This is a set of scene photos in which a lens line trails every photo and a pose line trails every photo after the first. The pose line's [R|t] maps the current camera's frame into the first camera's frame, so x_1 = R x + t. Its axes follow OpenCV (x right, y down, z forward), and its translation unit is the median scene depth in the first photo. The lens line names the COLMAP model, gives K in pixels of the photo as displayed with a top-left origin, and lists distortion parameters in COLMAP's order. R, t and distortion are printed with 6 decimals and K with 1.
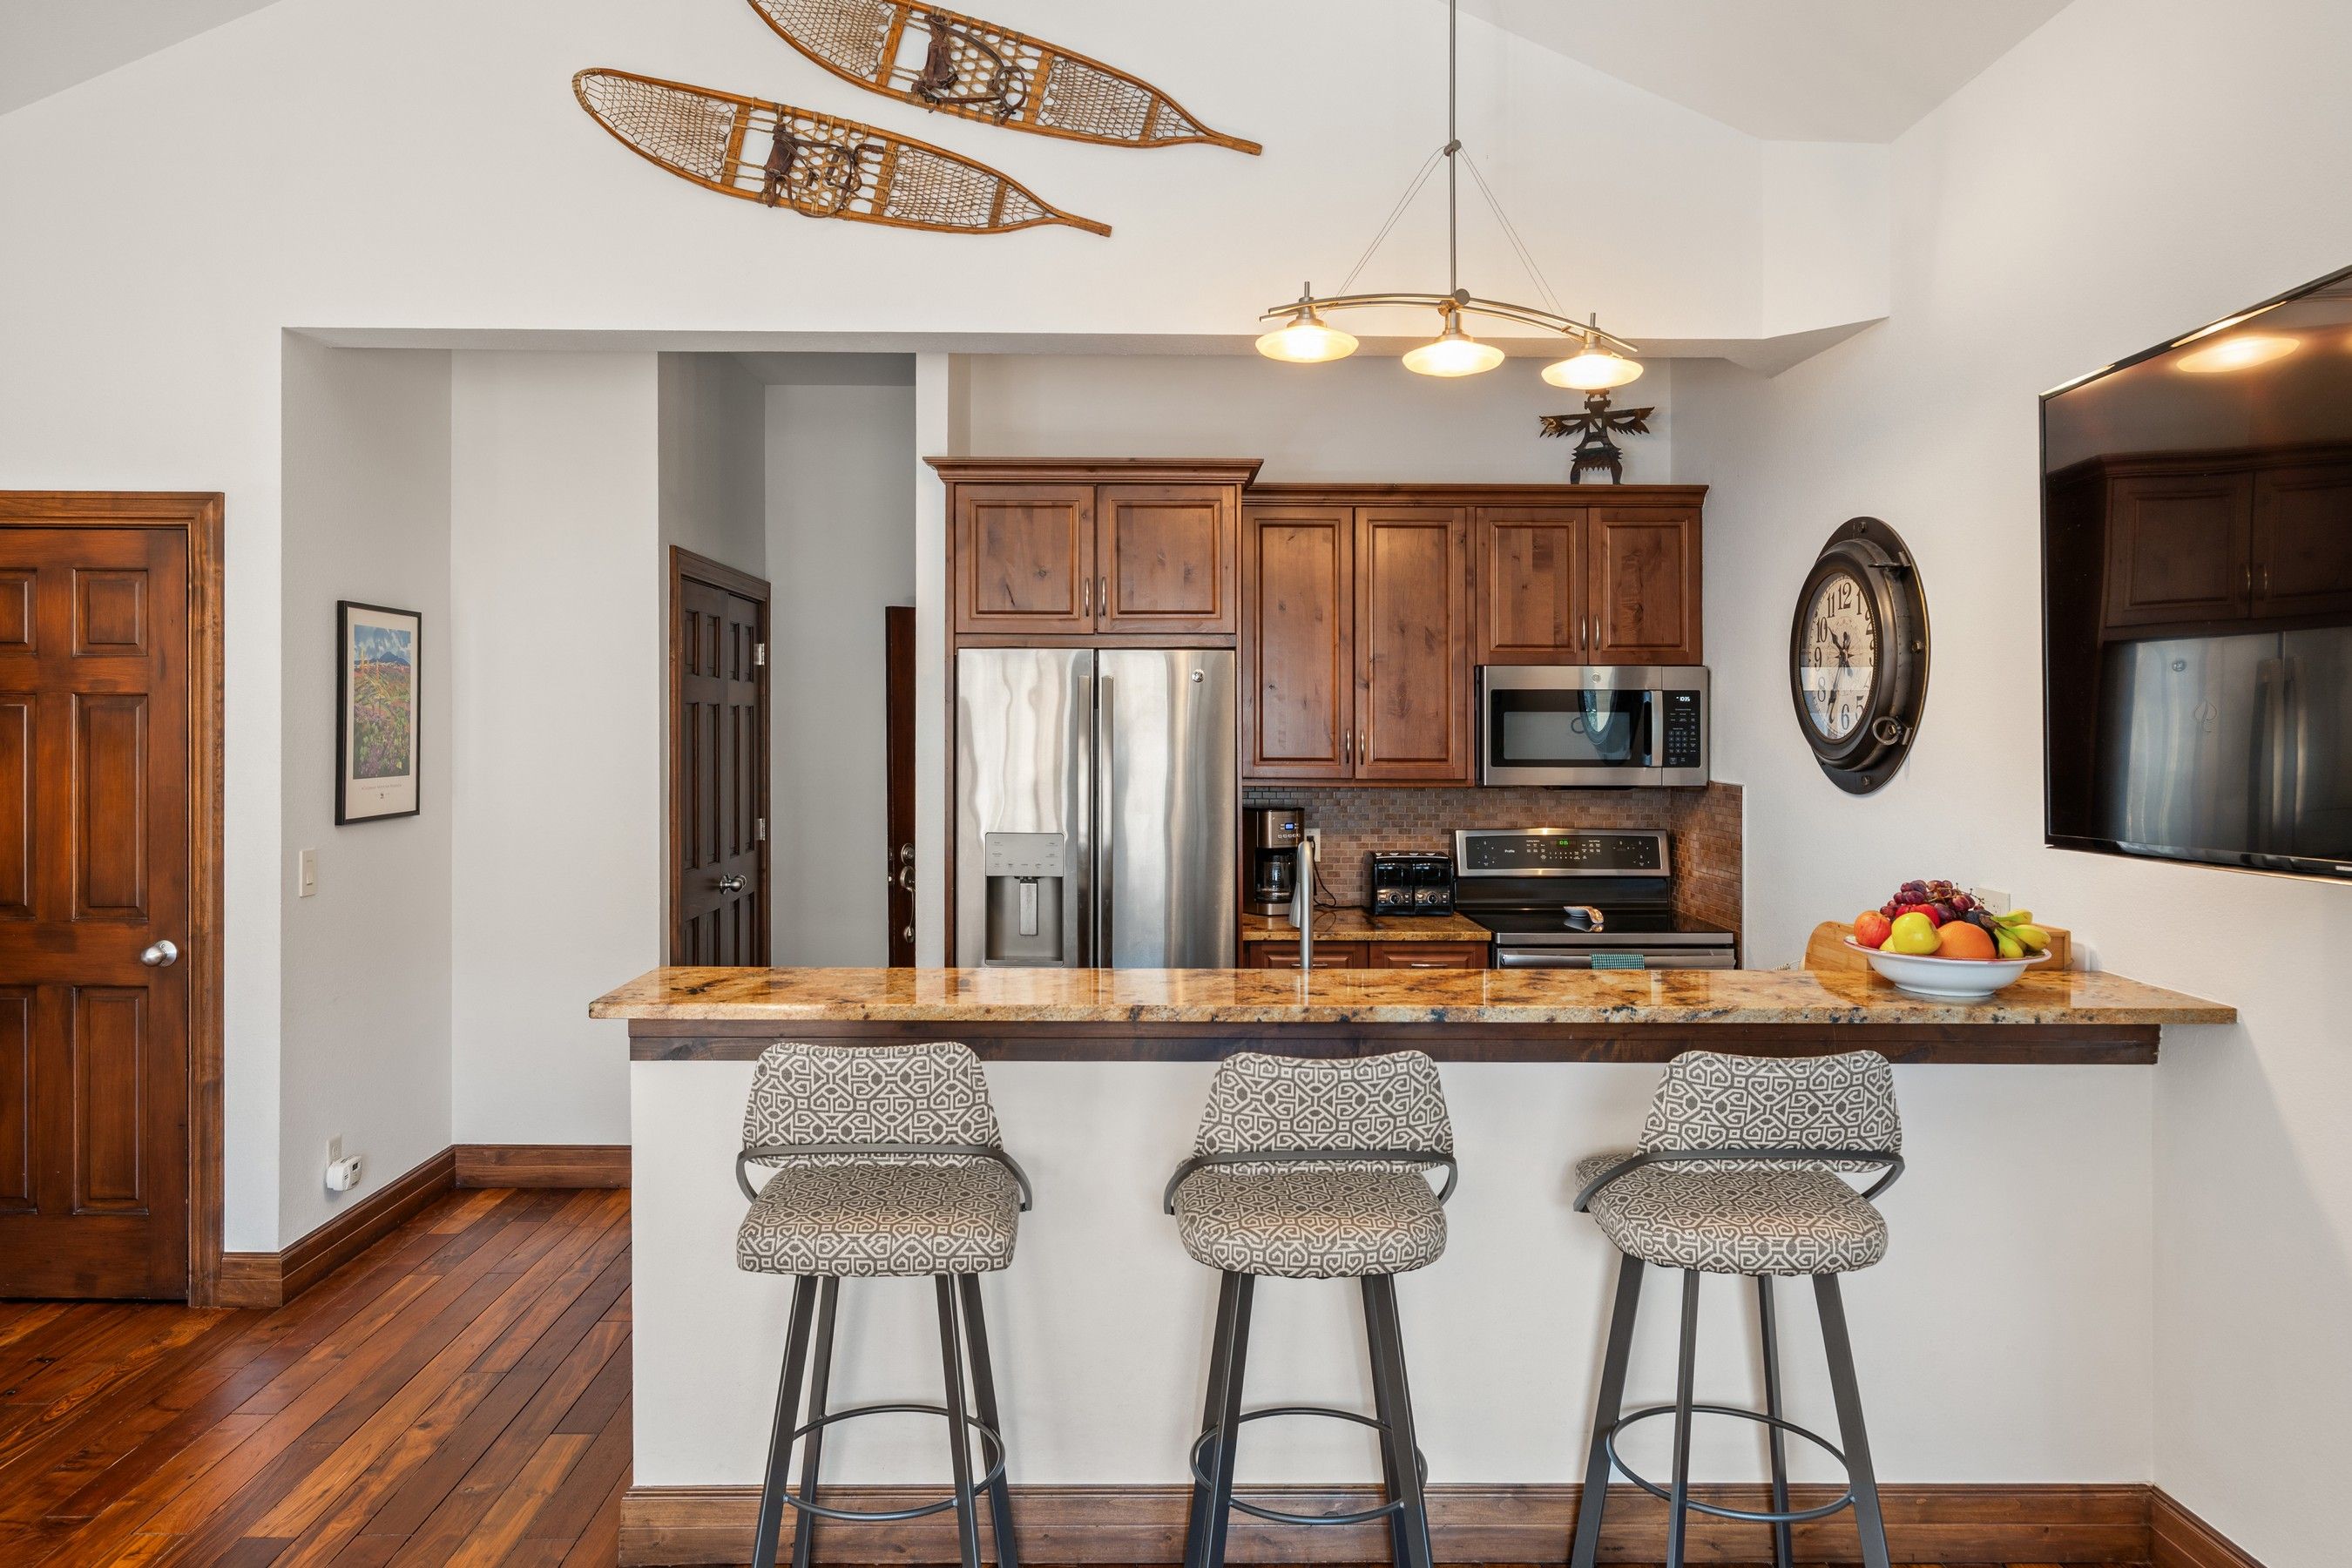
lens RADIAL K [[1592.2, 0, 1144.7], [0, 1592.2, 707.0], [0, 0, 1]] dist [-0.004556, 0.006557]
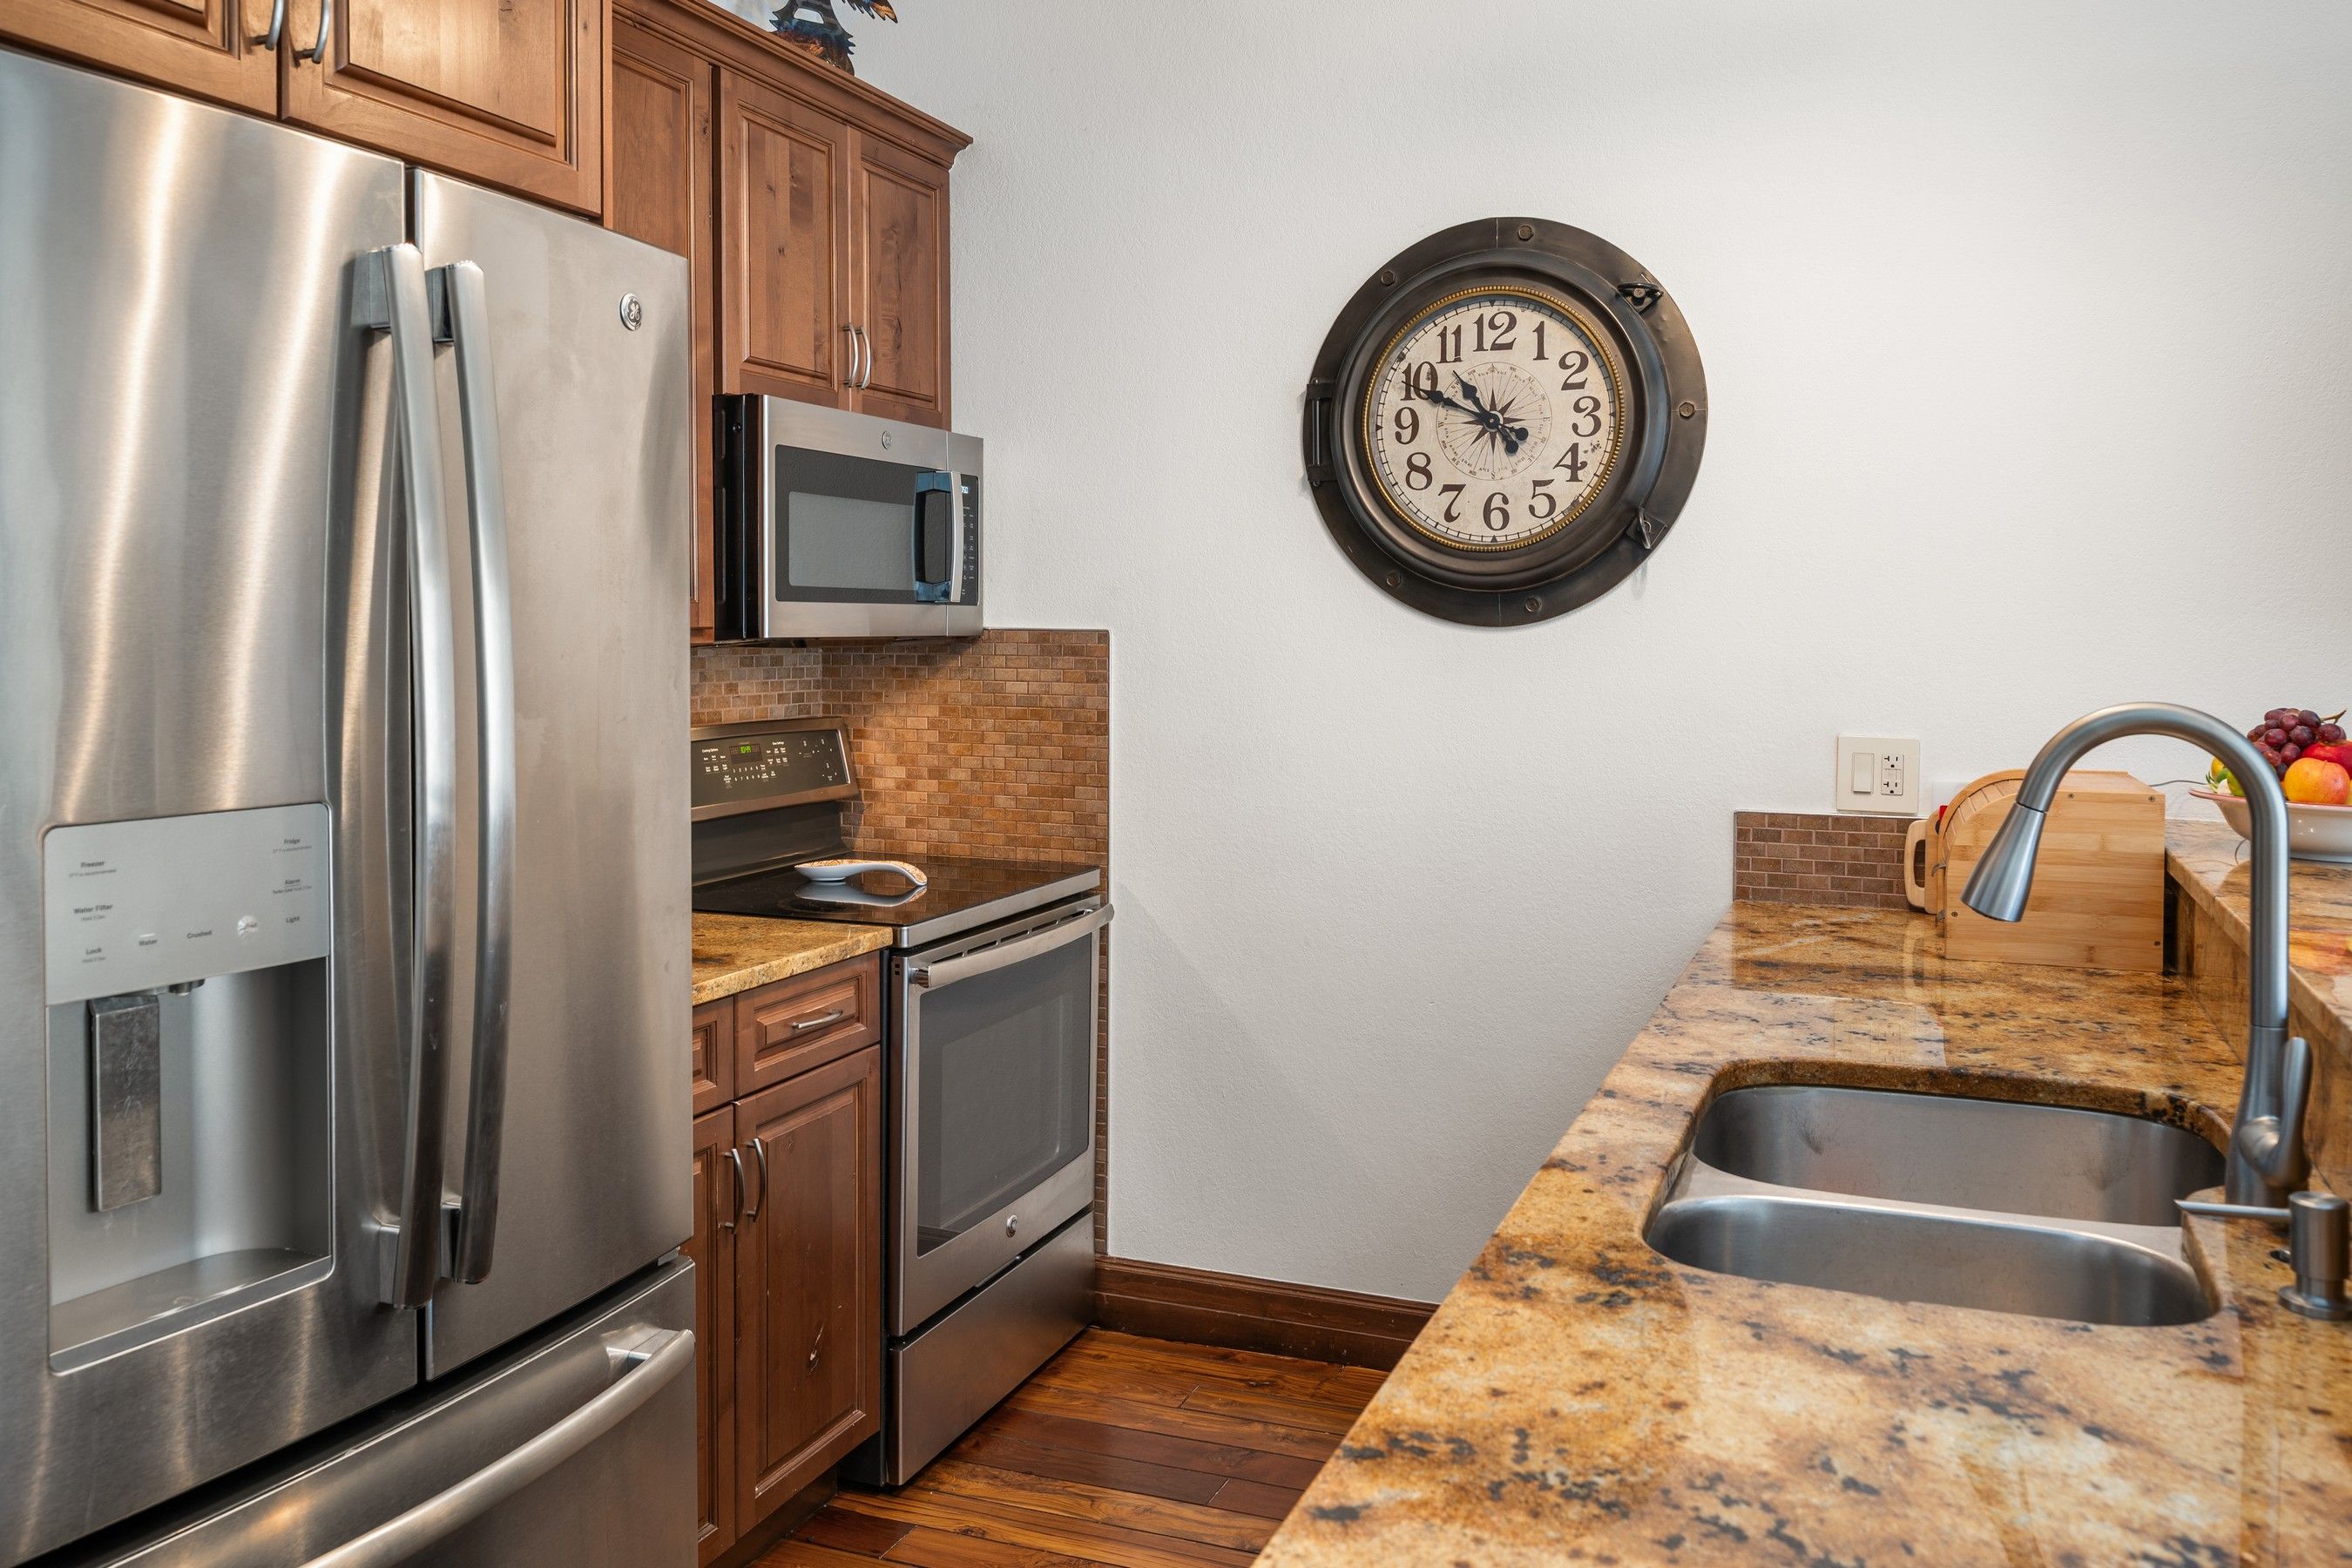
lens RADIAL K [[1812.4, 0, 1219.7], [0, 1812.4, 663.9], [0, 0, 1]] dist [0.002043, 0.002117]
pose [[0.372083, -0.024173, 0.927885, -0.317709], [-0.006766, 0.999564, 0.028754, 0.049591], [-0.928175, -0.016977, 0.371757, 0.820128]]
